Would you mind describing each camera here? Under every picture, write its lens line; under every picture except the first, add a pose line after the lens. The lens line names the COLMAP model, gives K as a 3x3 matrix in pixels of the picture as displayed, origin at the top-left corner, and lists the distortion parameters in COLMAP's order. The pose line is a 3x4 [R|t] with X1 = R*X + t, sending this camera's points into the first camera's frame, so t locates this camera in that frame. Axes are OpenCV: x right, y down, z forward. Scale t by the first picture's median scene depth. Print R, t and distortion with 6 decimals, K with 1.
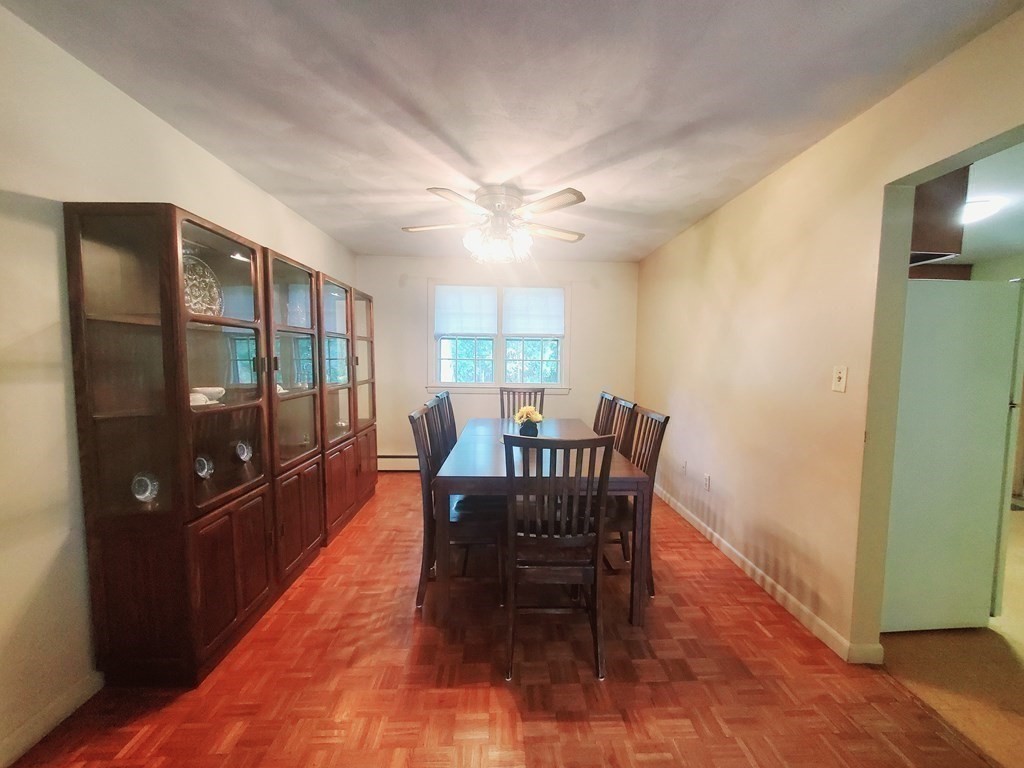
lens RADIAL K [[405.9, 0, 519.6], [0, 405.9, 384.6], [0, 0, 1]] dist [-0.000421, -0.000414]
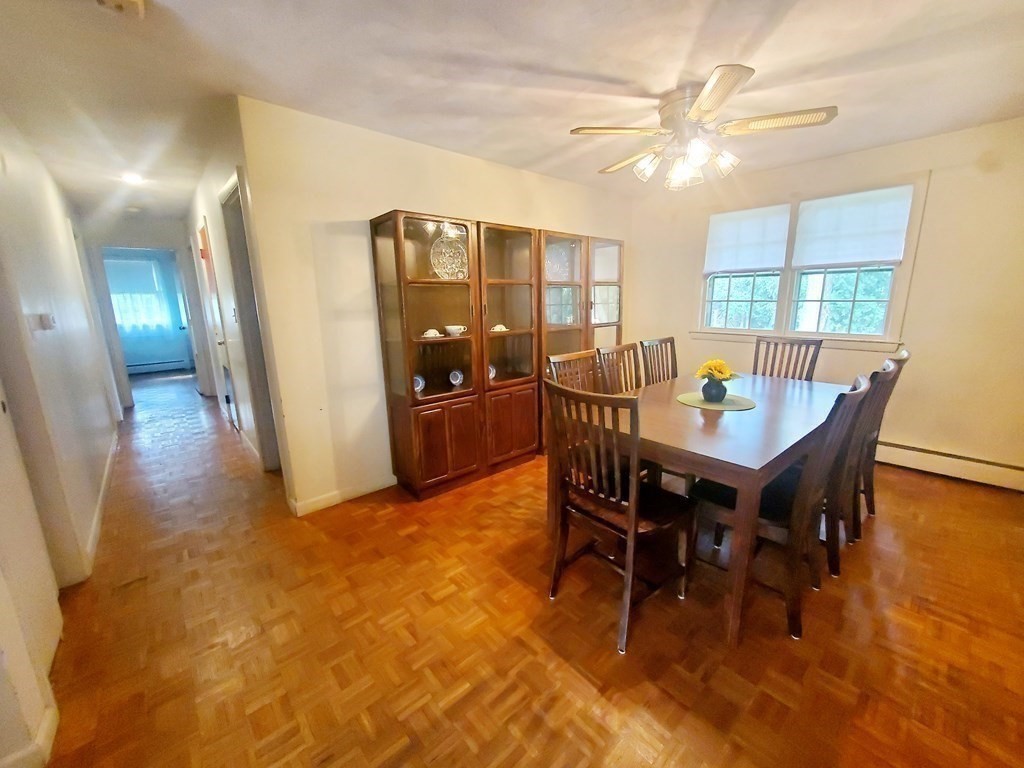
lens RADIAL K [[405.9, 0, 519.6], [0, 405.9, 384.6], [0, 0, 1]] dist [-0.000421, -0.000414]
pose [[0.632244, 0.141411, -0.761755, 0.547386], [-0.031289, 0.987060, 0.157267, -0.019954], [0.774137, -0.075596, 0.628488, 0.219882]]
